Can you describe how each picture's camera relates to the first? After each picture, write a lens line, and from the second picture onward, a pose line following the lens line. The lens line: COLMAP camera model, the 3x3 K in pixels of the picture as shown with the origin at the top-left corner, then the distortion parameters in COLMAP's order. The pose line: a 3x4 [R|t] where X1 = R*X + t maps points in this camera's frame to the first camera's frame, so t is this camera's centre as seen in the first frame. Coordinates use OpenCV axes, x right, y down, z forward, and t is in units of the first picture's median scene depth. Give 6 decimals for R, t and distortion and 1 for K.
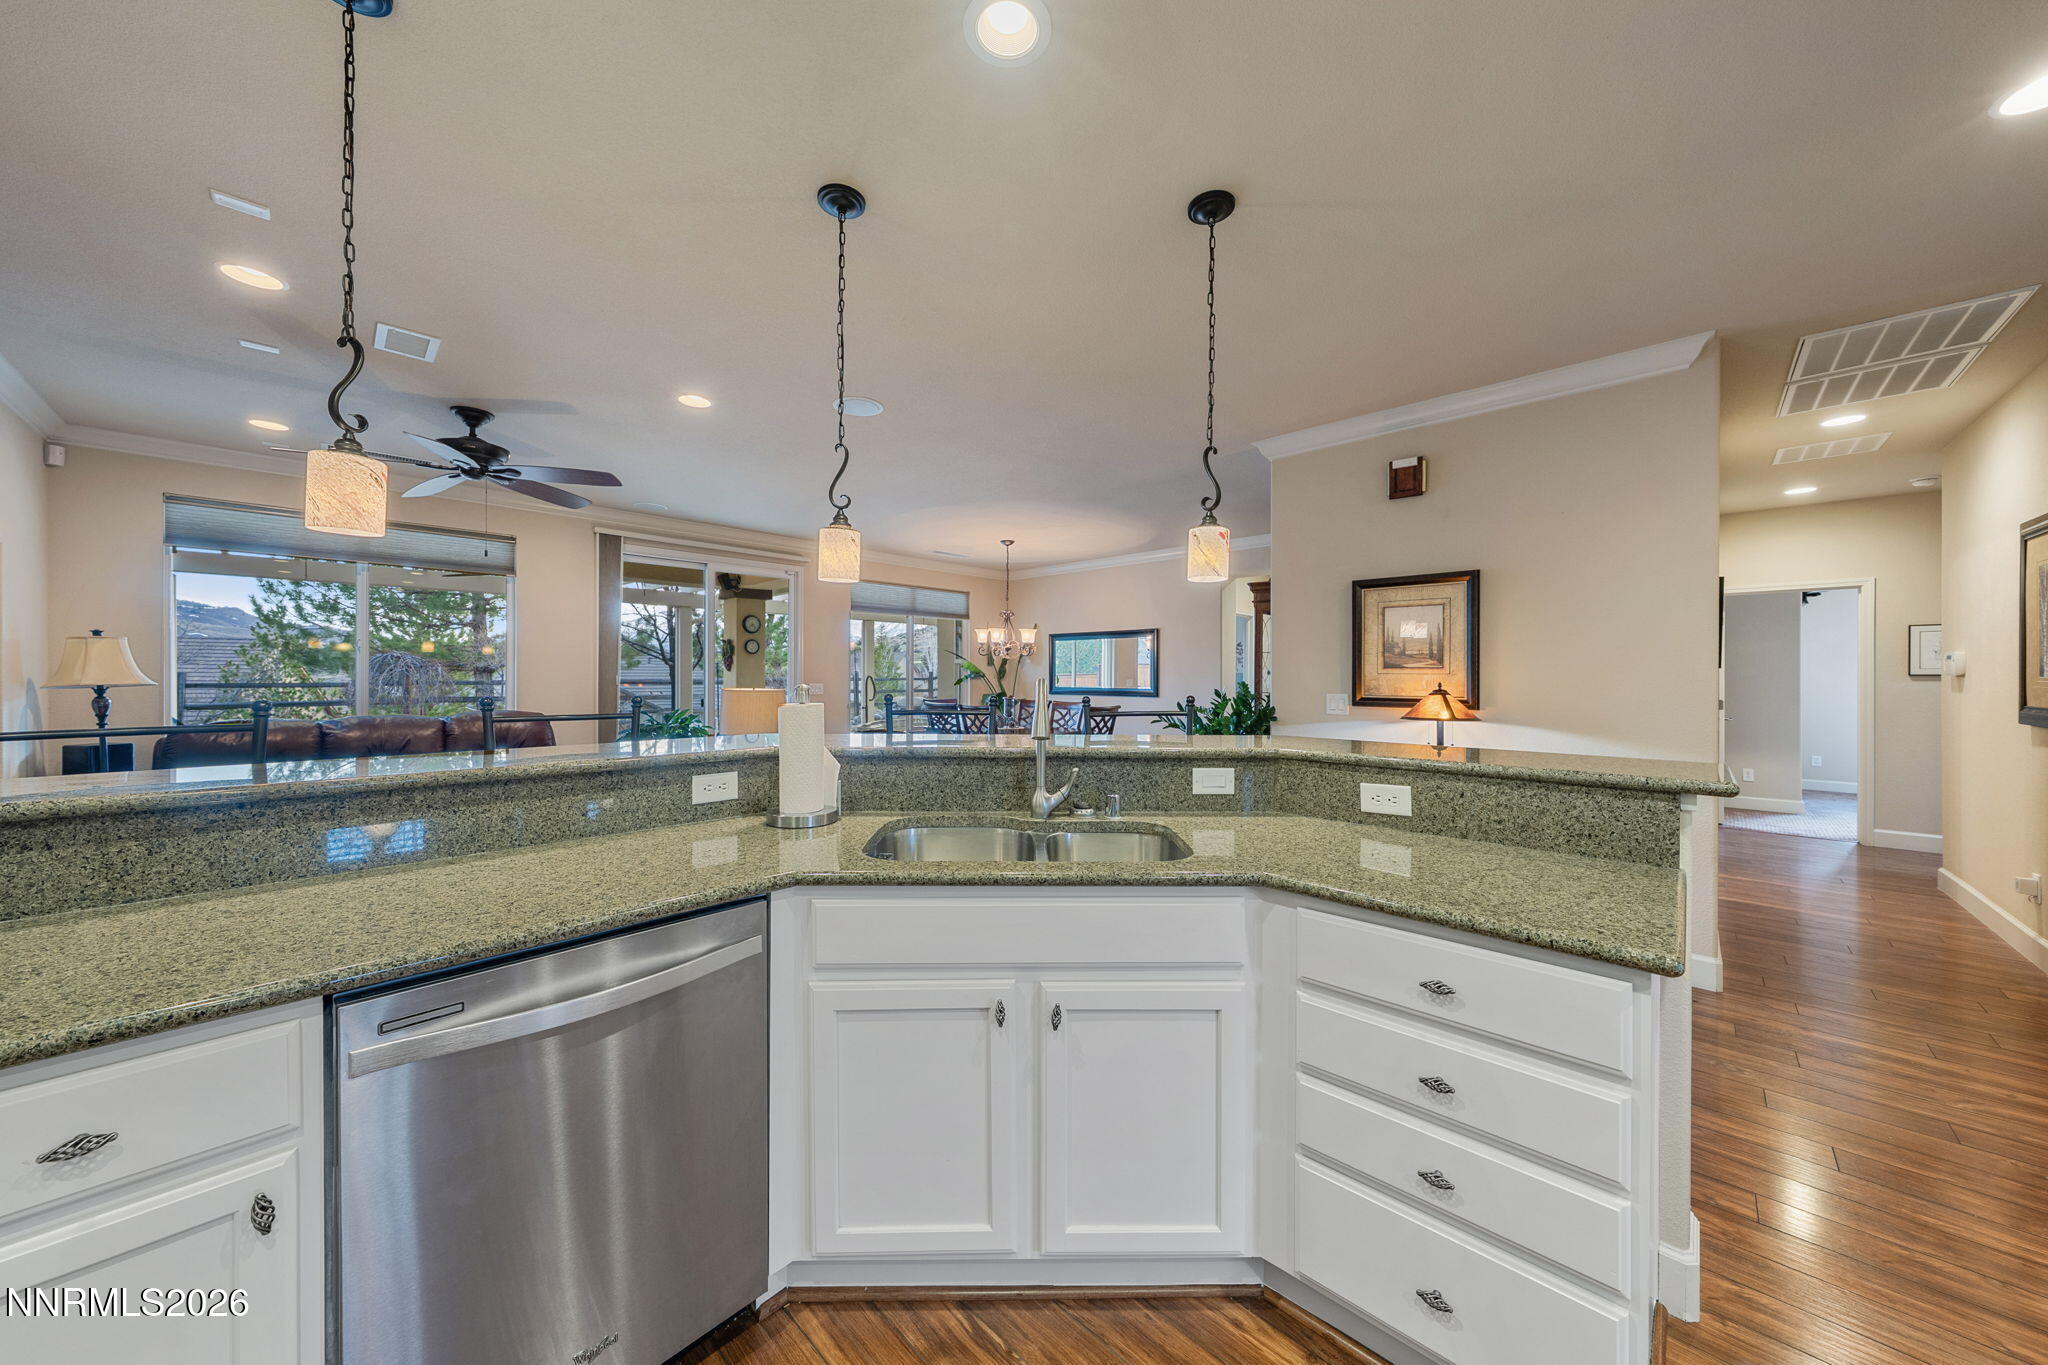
lens RADIAL K [[692.3, 0, 1022.3], [0, 692.3, 679.3], [0, 0, 1]] dist [-0.000409, 0.000027]
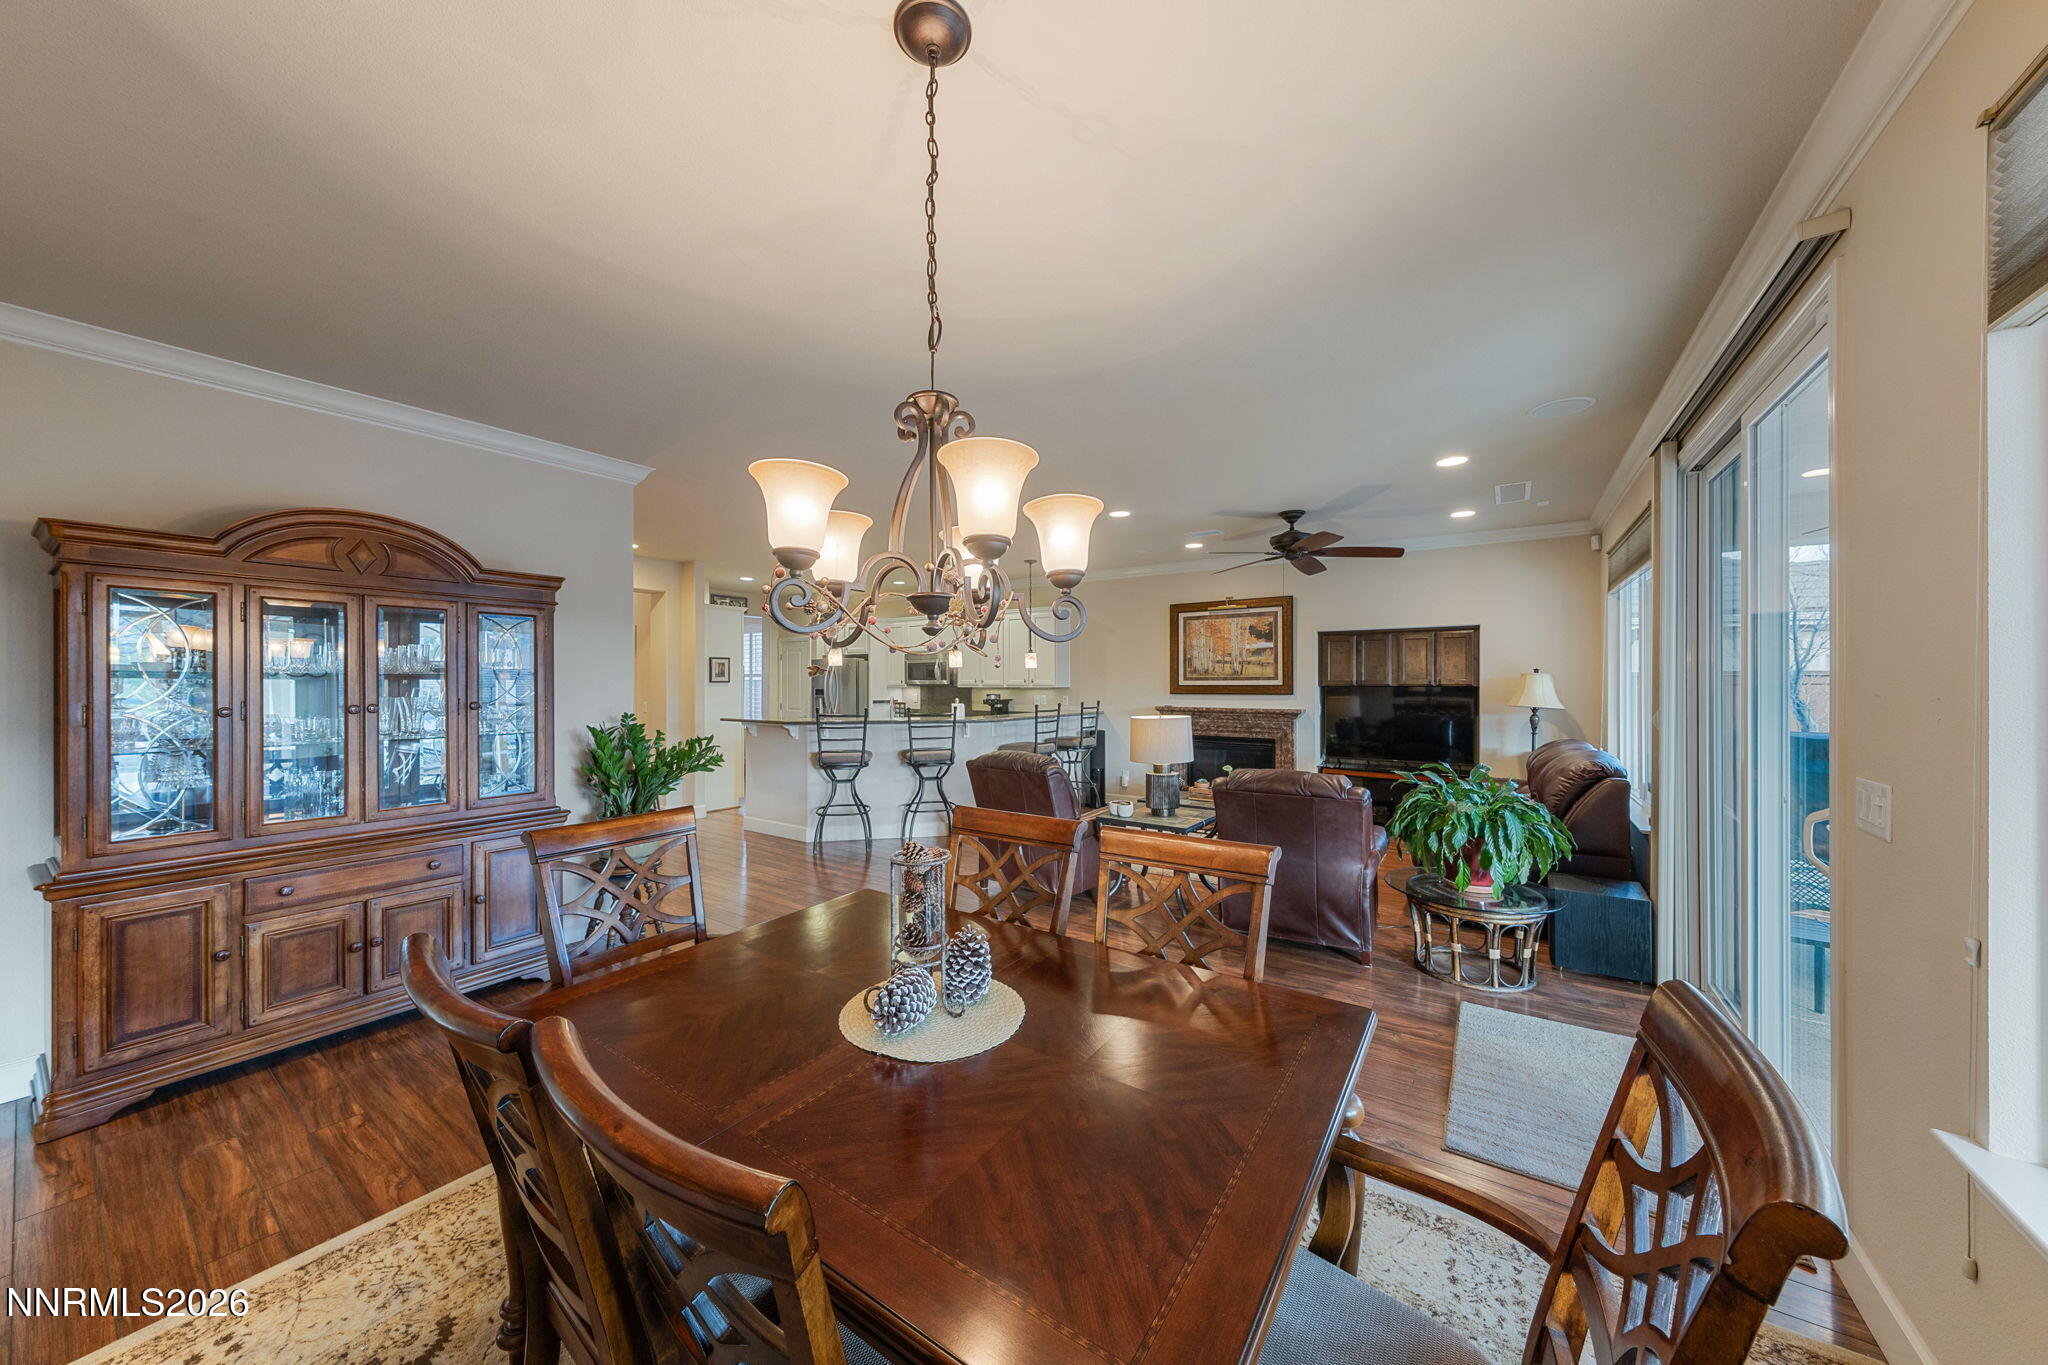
lens RADIAL K [[690.1, 0, 1020.3], [0, 690.1, 678.5], [0, 0, 1]] dist [0.001493, 0.000156]
pose [[-0.986747, -0.003369, -0.162232, -0.019123], [-0.002822, 0.999990, -0.003606, -0.040861], [0.162243, -0.003101, -0.986746, 2.220270]]
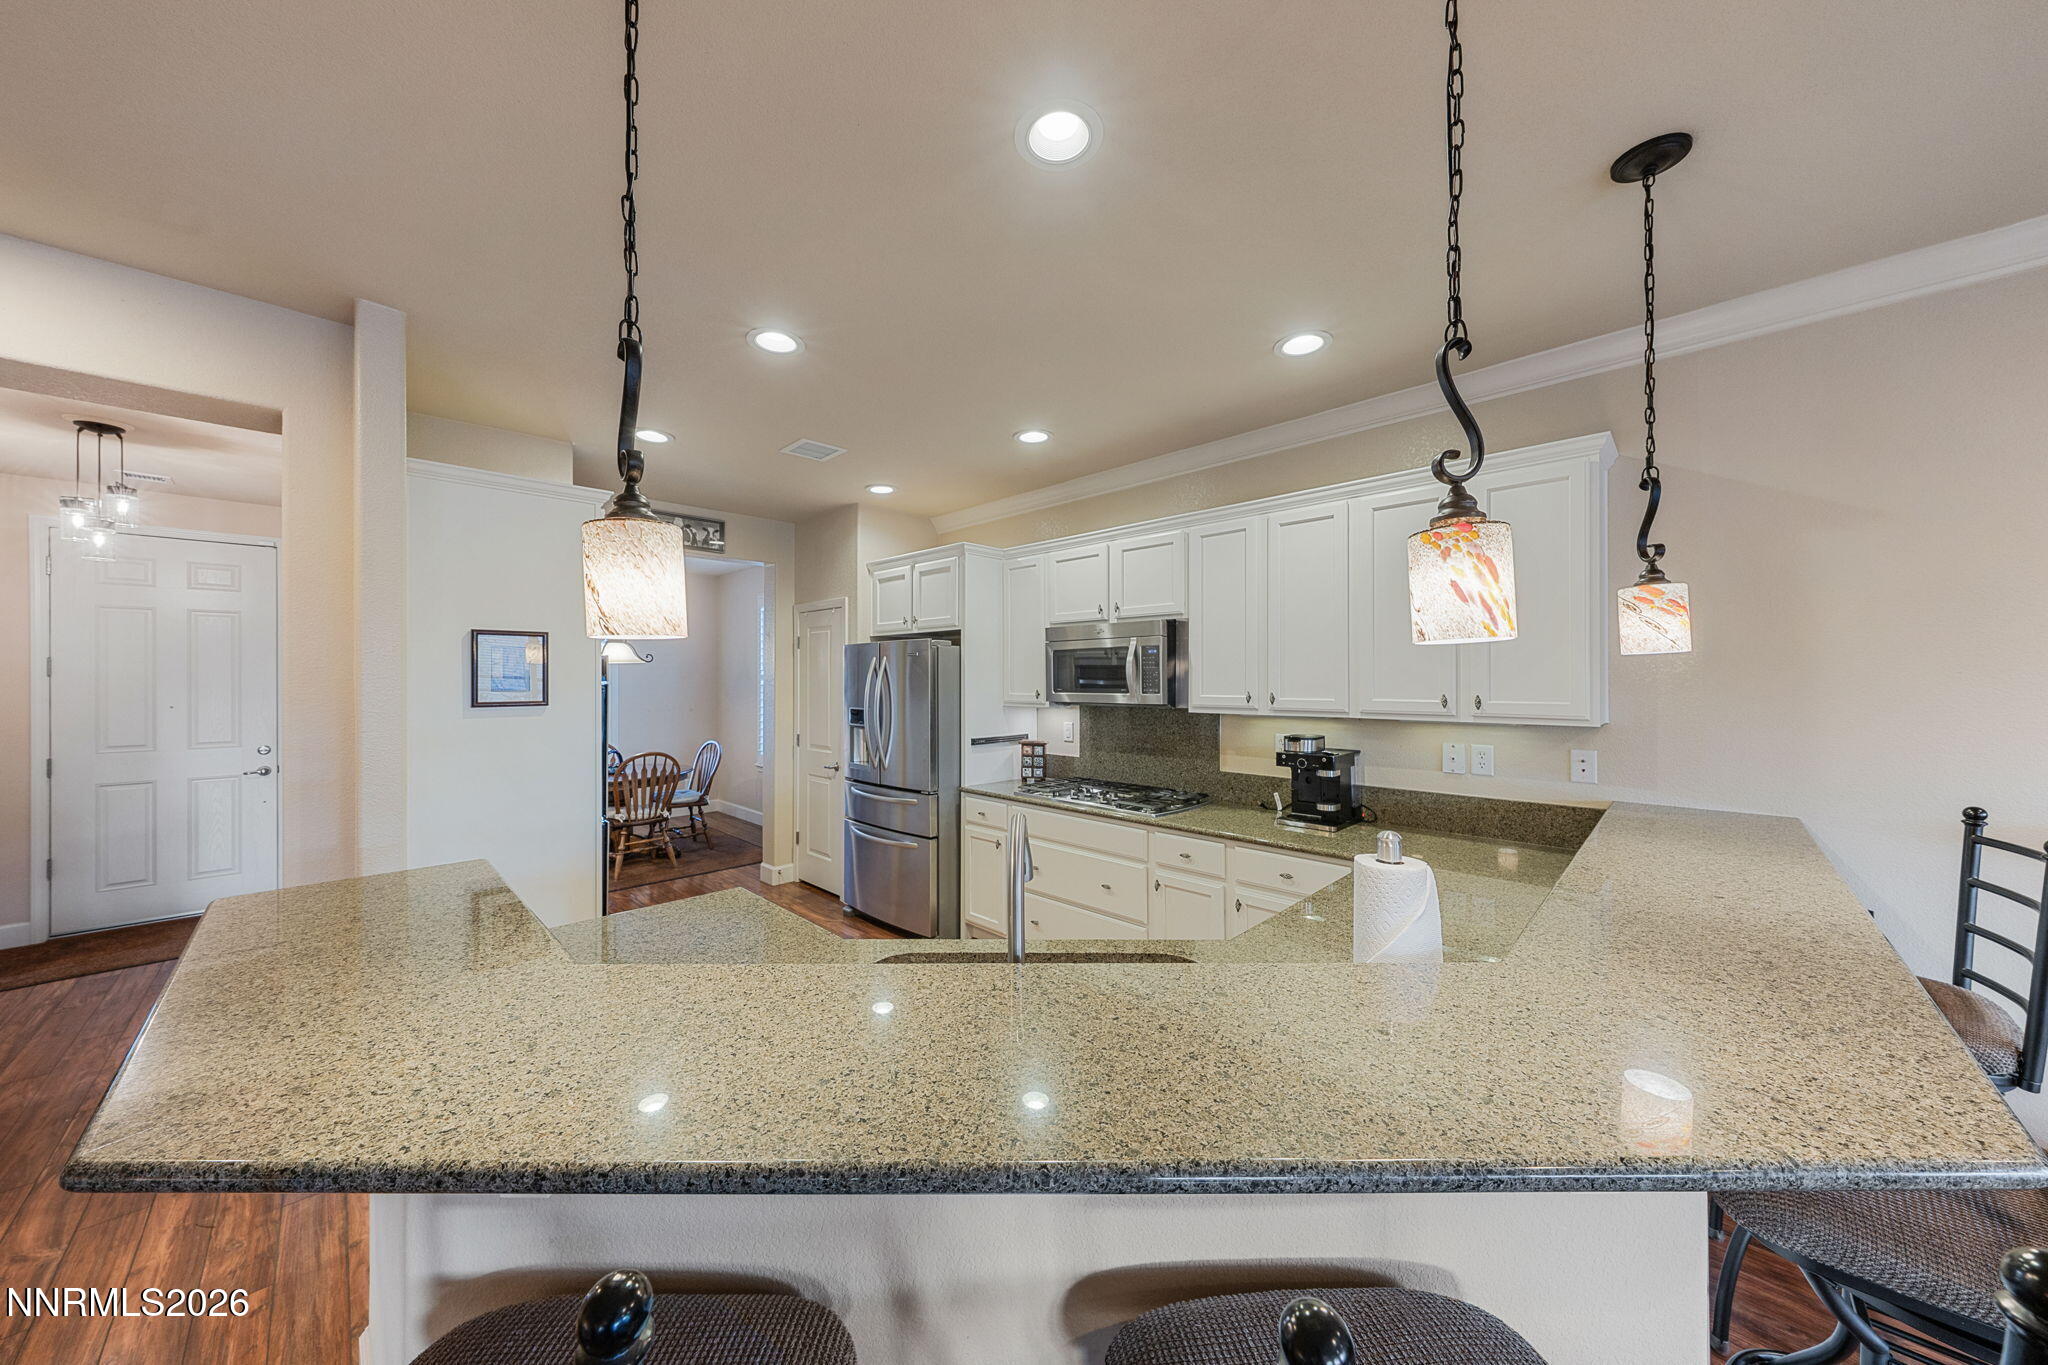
lens RADIAL K [[692.3, 0, 1022.3], [0, 692.3, 679.3], [0, 0, 1]] dist [-0.000409, 0.000027]
pose [[-0.999944, -0.001491, 0.010492, 0.011958], [-0.001460, 0.999995, 0.002918, -0.063620], [-0.010496, 0.002903, -0.999941, 0.774532]]
